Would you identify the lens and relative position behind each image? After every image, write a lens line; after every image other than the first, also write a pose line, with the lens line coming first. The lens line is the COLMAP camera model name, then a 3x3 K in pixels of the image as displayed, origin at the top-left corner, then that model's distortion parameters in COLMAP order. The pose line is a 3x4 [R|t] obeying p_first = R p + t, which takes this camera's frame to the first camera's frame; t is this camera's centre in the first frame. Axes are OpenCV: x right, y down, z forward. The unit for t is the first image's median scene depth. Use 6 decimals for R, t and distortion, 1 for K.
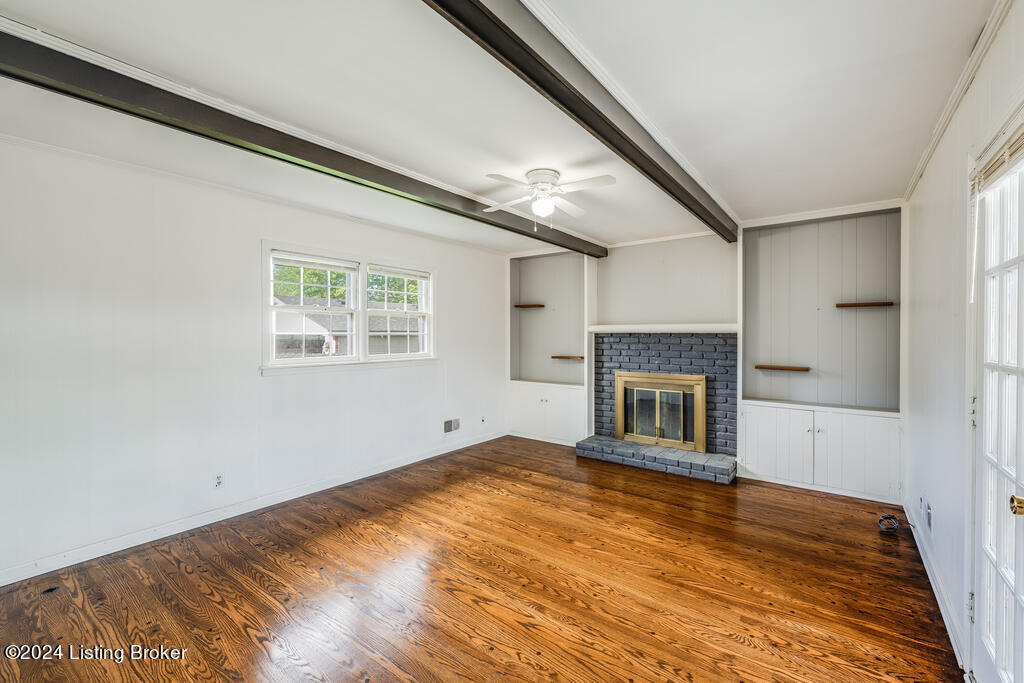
lens RADIAL K [[422.4, 0, 522.0], [0, 422.4, 336.4], [0, 0, 1]] dist [0.001601, -0.000176]
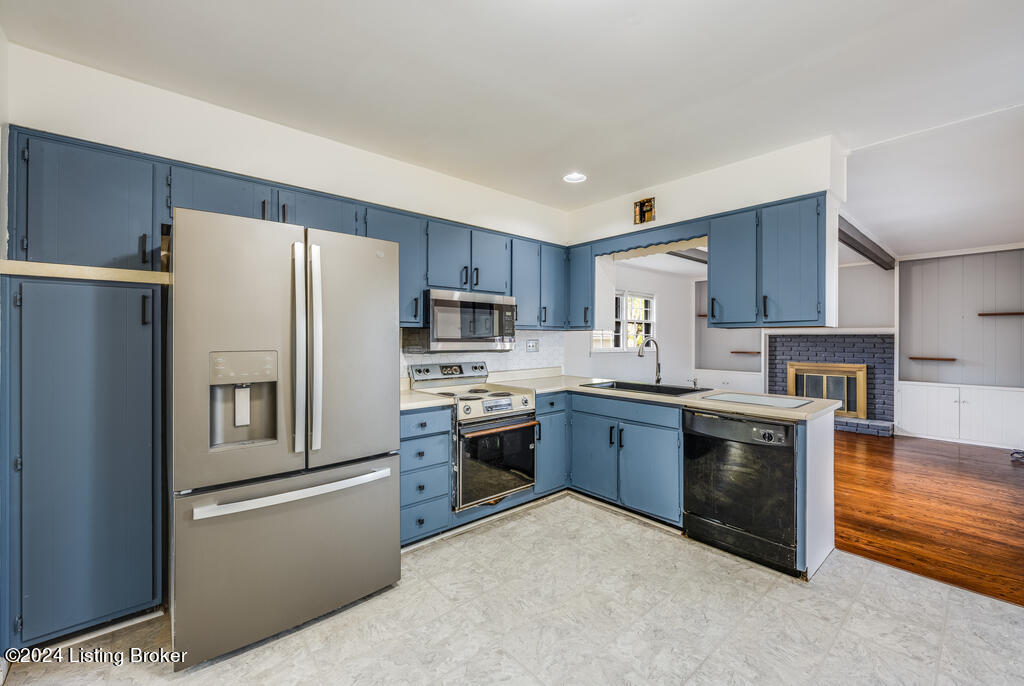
lens RADIAL K [[422.4, 0, 504.2], [0, 422.4, 339.8], [0, 0, 1]] dist [0.001601, -0.000176]
pose [[0.976605, 0.004716, -0.214989, -0.468482], [-0.006120, 0.999964, -0.005864, 0.027084], [0.214953, 0.007043, 0.976599, -0.674881]]
